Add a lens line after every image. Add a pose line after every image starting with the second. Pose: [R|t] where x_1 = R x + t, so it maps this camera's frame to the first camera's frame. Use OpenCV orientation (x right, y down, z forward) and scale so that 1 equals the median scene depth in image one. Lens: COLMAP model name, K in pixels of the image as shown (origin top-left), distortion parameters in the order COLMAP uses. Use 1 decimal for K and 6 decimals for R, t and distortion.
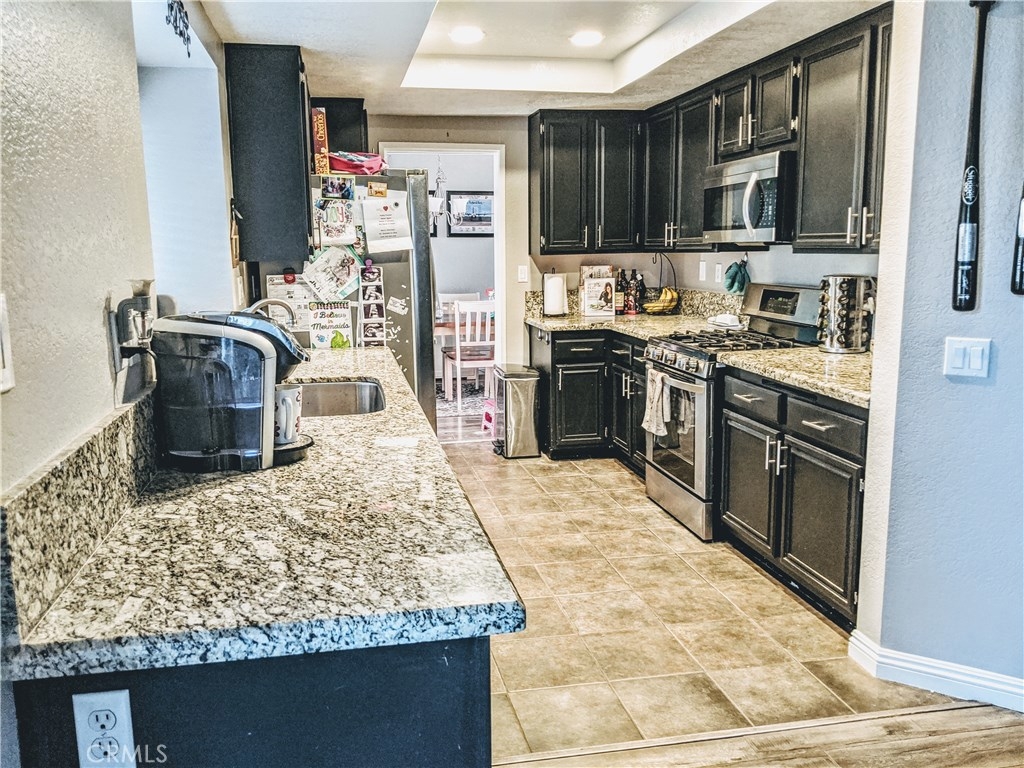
lens RADIAL K [[831.3, 0, 505.5], [0, 831.3, 386.9], [0, 0, 1]] dist [0.082924, -0.169411]
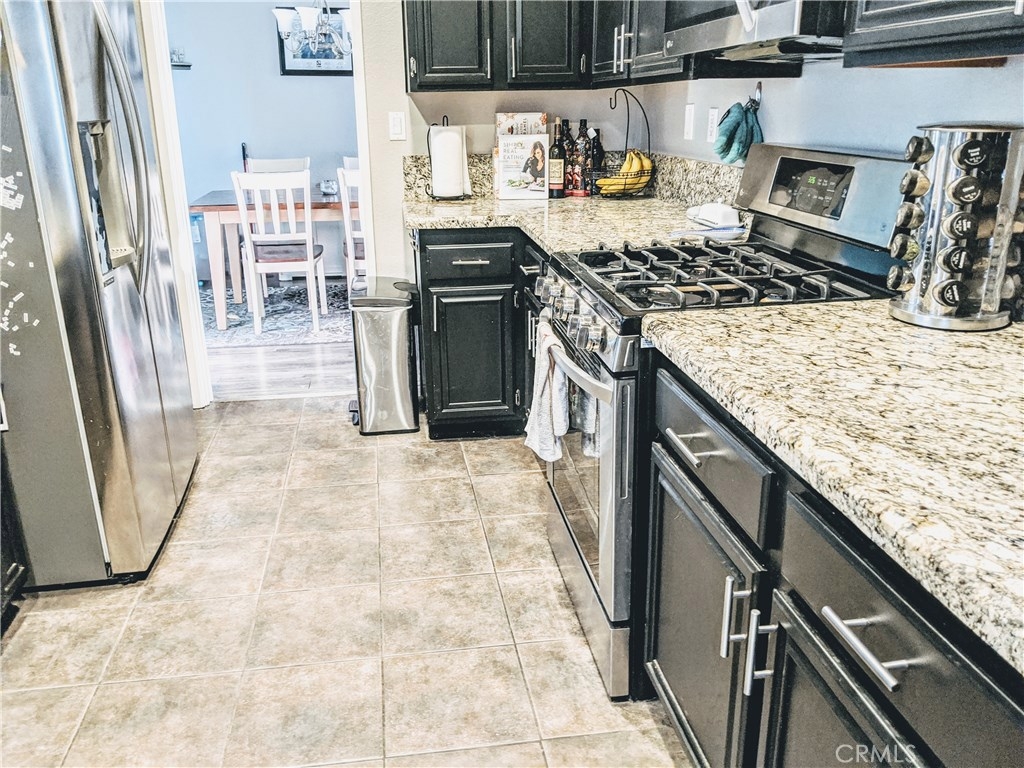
lens RADIAL K [[831.3, 0, 505.5], [0, 831.3, 386.9], [0, 0, 1]] dist [0.082924, -0.169411]
pose [[0.998323, 0.019436, -0.054532, 0.164143], [-0.010523, 0.987191, 0.159198, -0.056297], [0.056927, -0.158357, 0.985739, 0.453480]]
